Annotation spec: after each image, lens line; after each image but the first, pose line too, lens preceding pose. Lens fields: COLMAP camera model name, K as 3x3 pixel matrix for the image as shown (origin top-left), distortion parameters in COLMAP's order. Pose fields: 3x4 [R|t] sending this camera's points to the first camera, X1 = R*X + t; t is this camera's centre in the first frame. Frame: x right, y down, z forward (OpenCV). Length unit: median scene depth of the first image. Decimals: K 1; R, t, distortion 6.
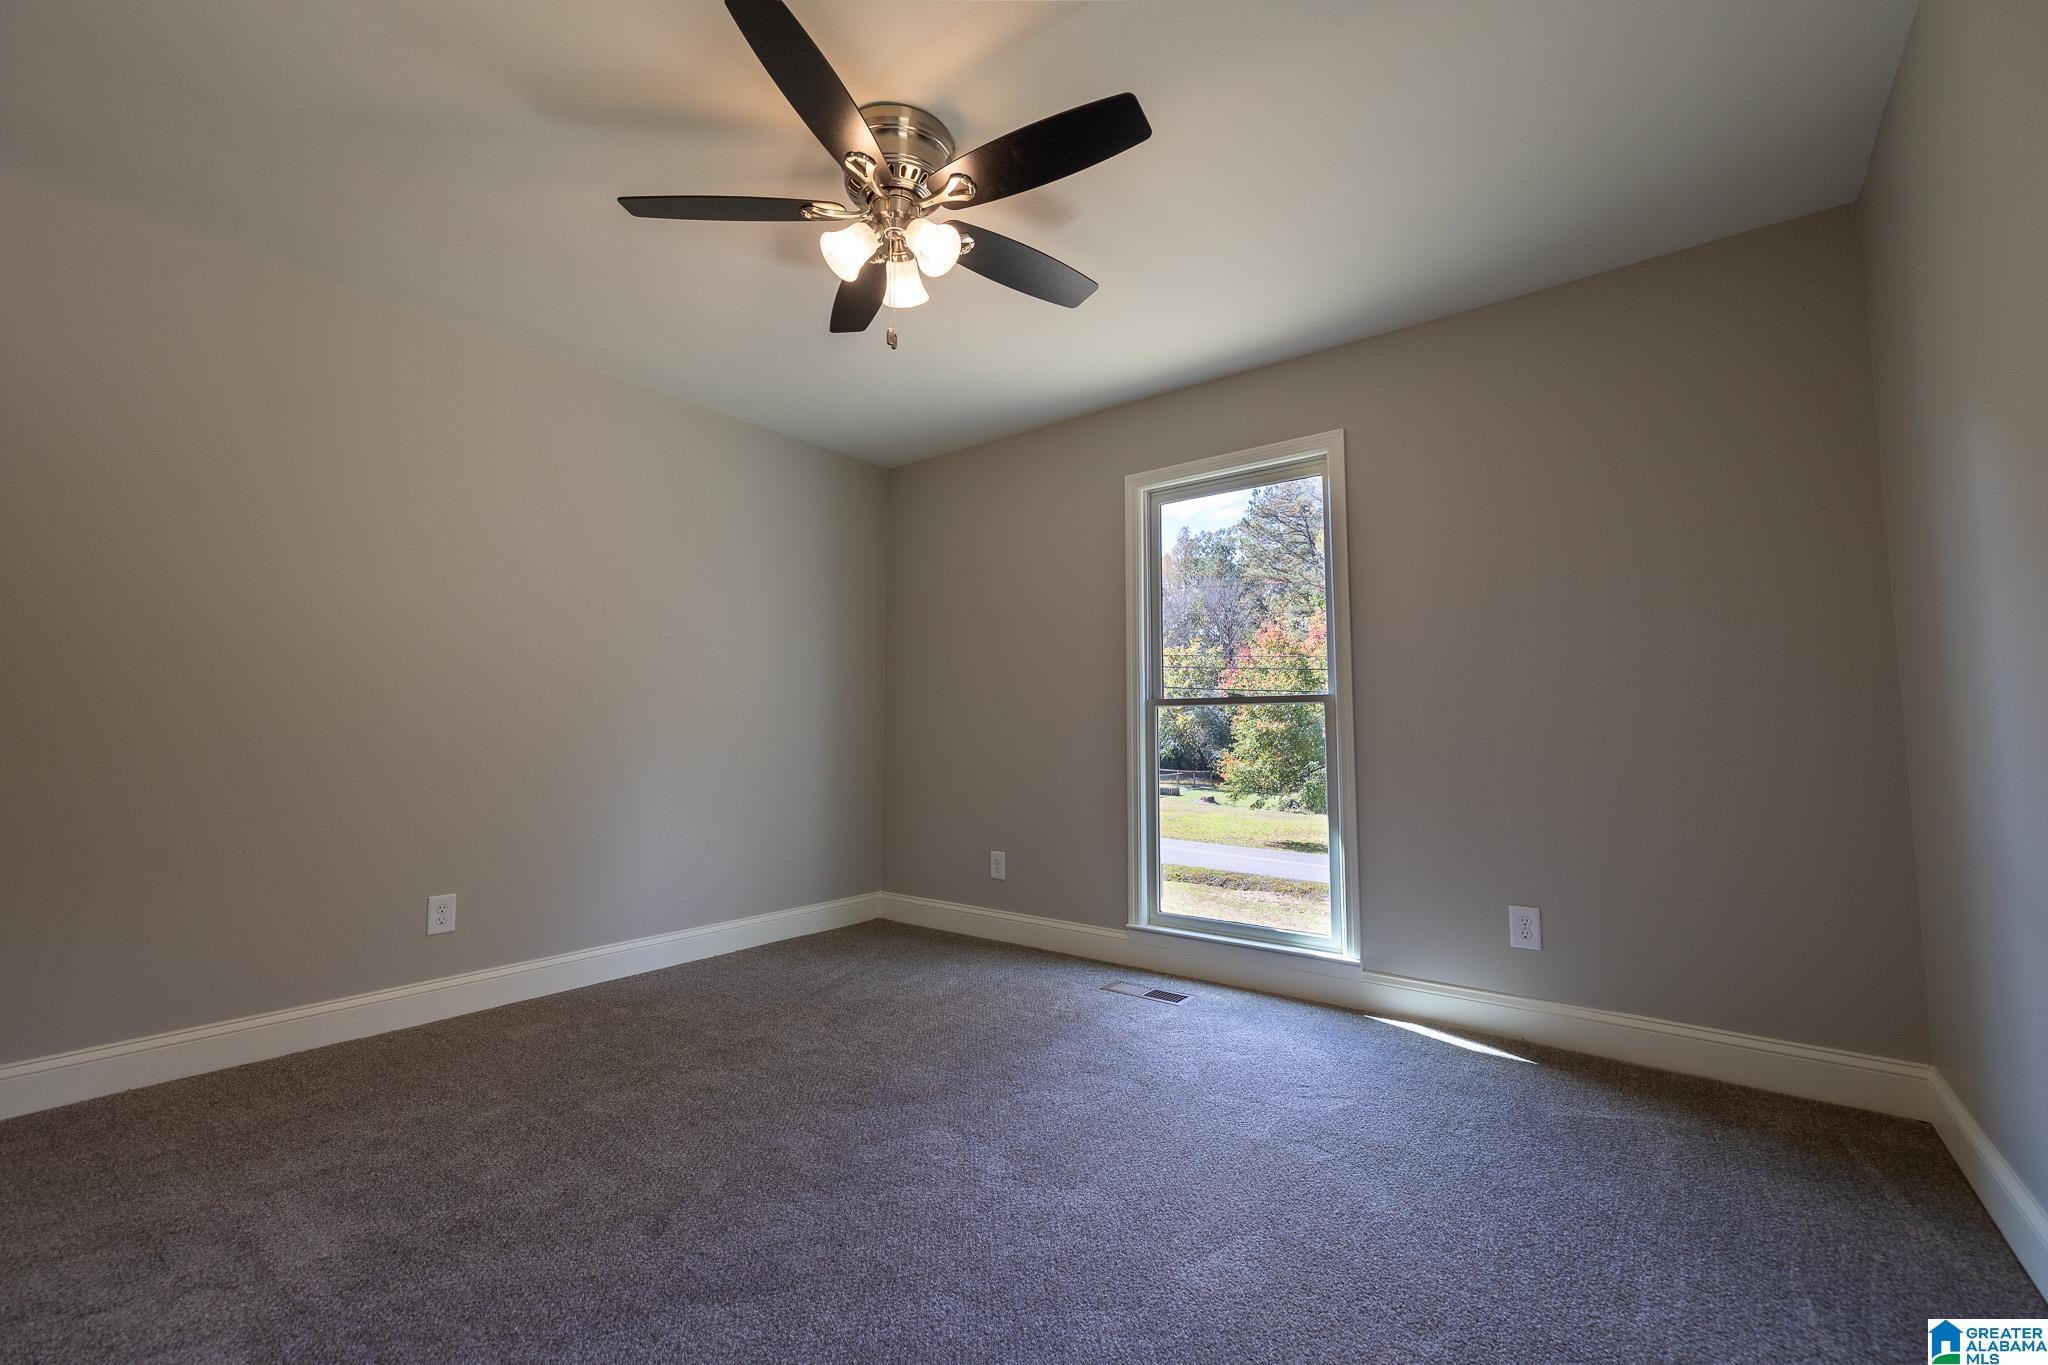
lens RADIAL K [[859.3, 0, 1000.6], [0, 859.3, 663.3], [0, 0, 1]] dist [0.000011, 0.000026]
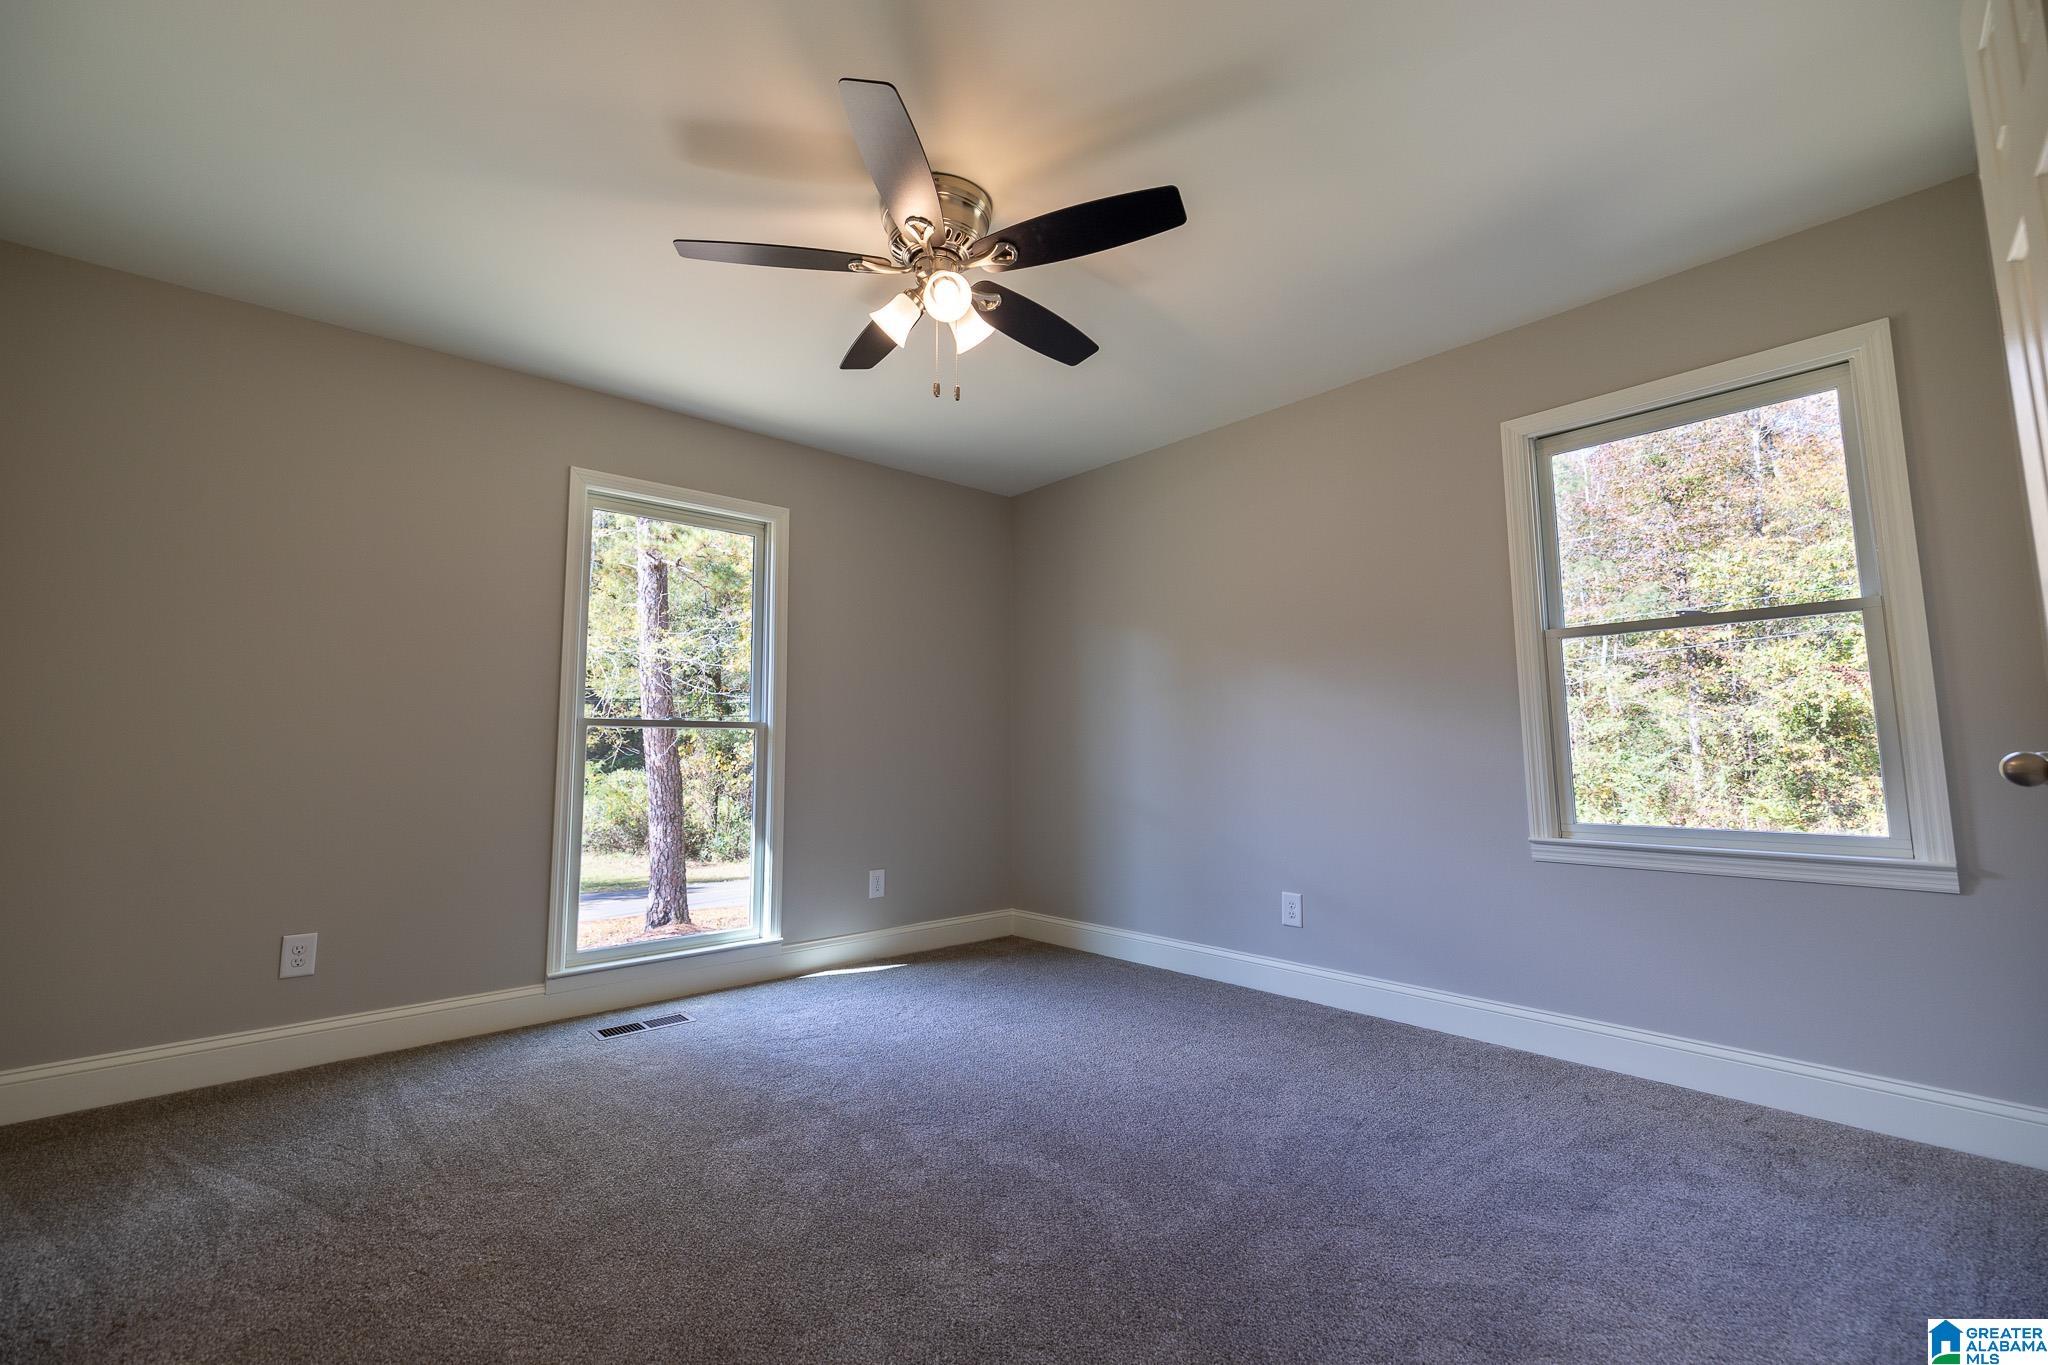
lens RADIAL K [[859.3, 0, 1000.6], [0, 859.3, 663.3], [0, 0, 1]] dist [0.000011, 0.000026]
pose [[0.171493, 0.102731, 0.979815, -0.748685], [-0.077918, 0.992847, -0.090460, 0.037271], [-0.982099, -0.060832, 0.178271, 0.466306]]
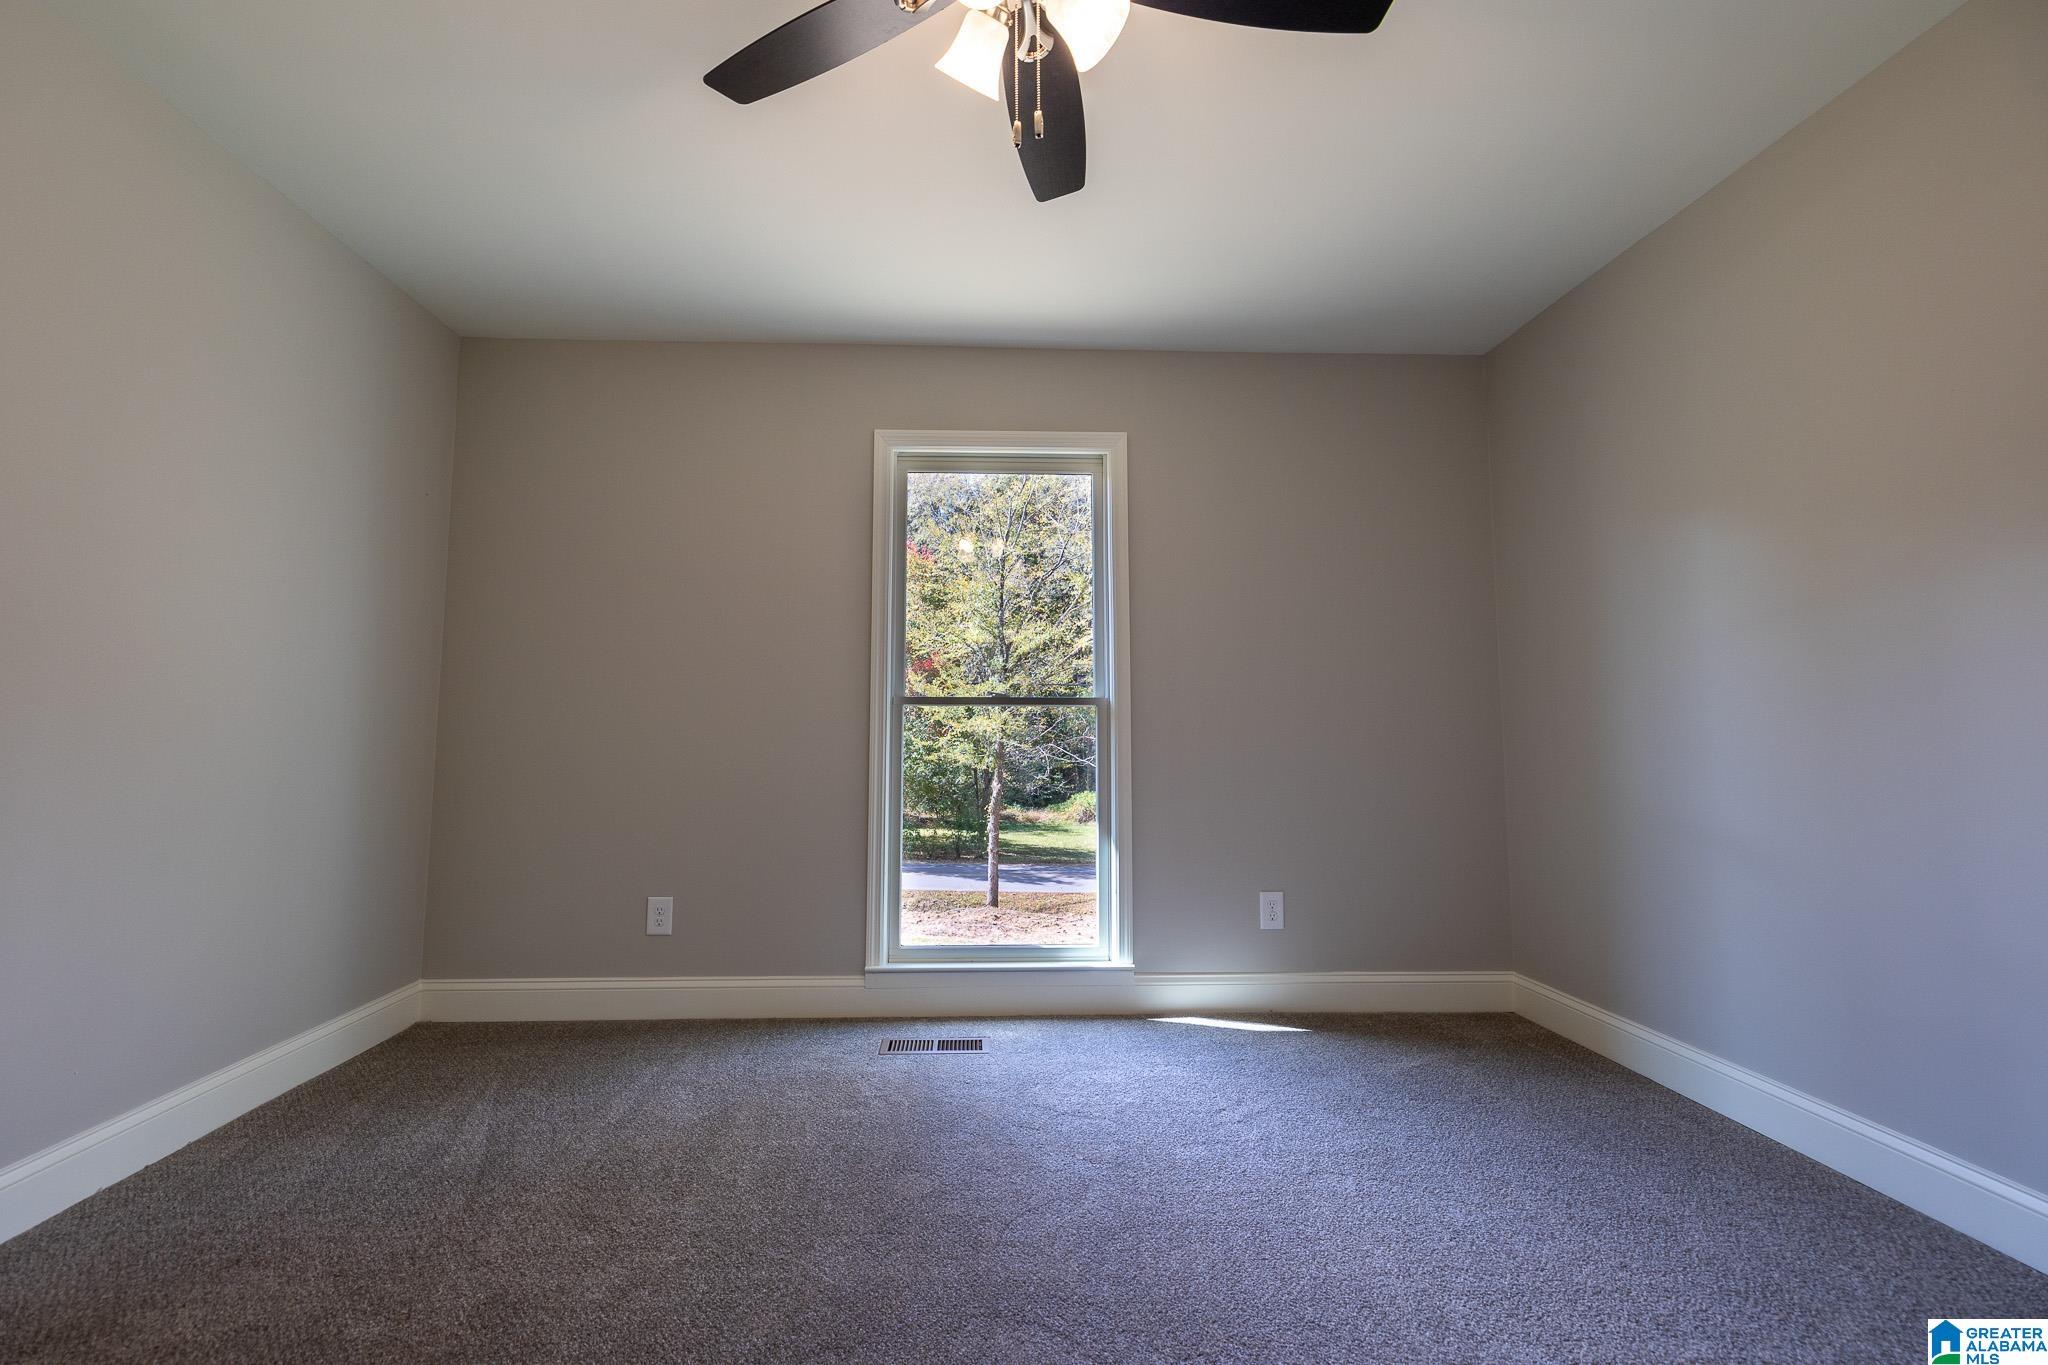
lens RADIAL K [[859.3, 0, 1000.6], [0, 859.3, 663.3], [0, 0, 1]] dist [0.000011, 0.000026]
pose [[0.754669, 0.058899, 0.653457, -0.353476], [-0.056210, 0.998105, -0.025047, 0.028521], [-0.653694, -0.017829, 0.756549, 0.333749]]
